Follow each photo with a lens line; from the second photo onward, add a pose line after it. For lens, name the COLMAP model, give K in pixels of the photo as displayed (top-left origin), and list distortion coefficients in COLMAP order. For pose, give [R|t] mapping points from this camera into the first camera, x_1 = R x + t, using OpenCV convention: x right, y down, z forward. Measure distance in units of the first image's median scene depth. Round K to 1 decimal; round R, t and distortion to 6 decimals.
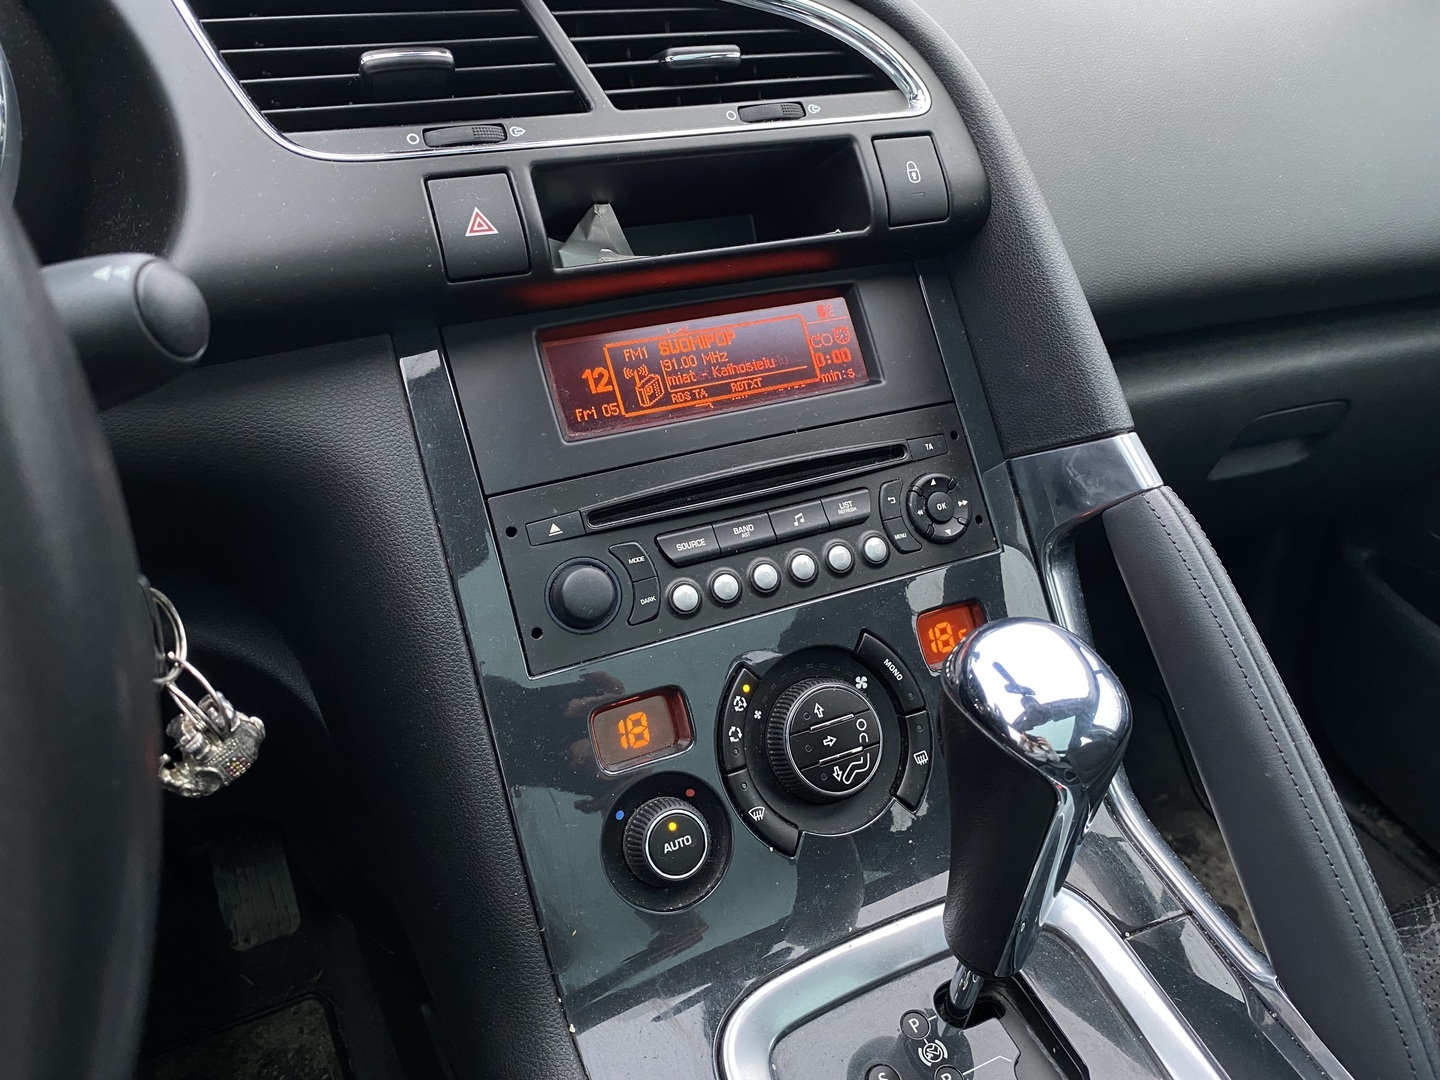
lens RADIAL K [[1088.7, 0, 715.4], [0, 1088.7, 533.3], [0, 0, 1]] dist [0.025393, -0.059125]
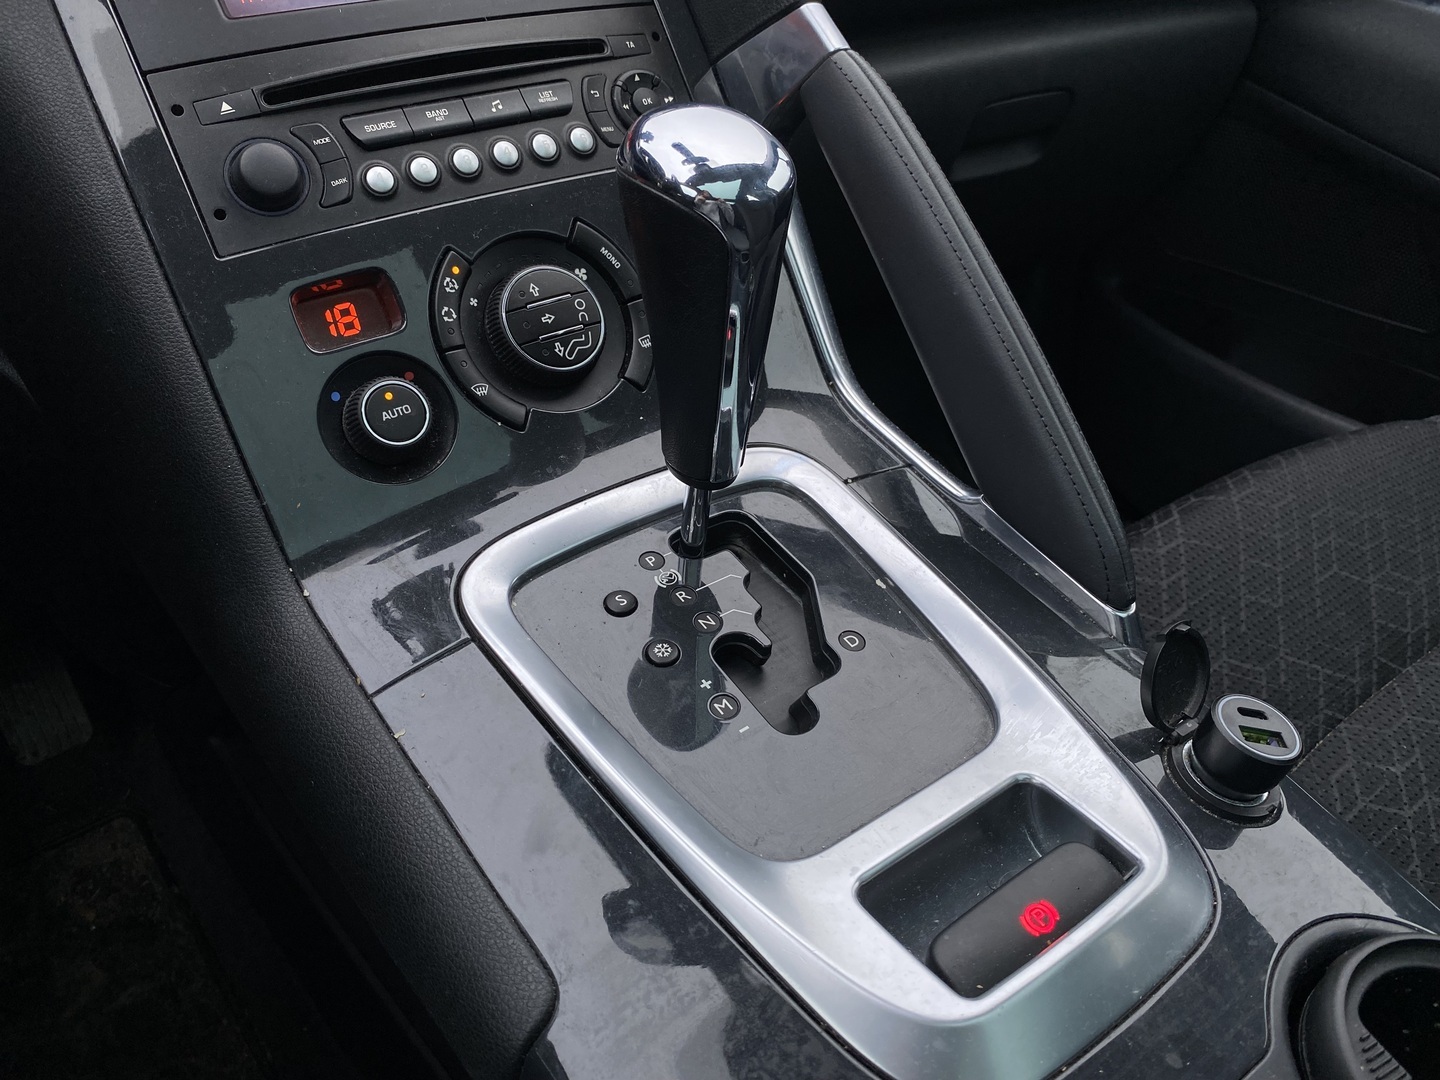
lens RADIAL K [[1088.7, 0, 717.1], [0, 1088.7, 543.9], [0, 0, 1]] dist [0.025393, -0.059125]
pose [[0.982914, -0.114103, 0.144435, 0.087729], [0.098237, 0.988772, 0.112603, 0.293706], [-0.155662, -0.096490, 0.983087, -0.032144]]
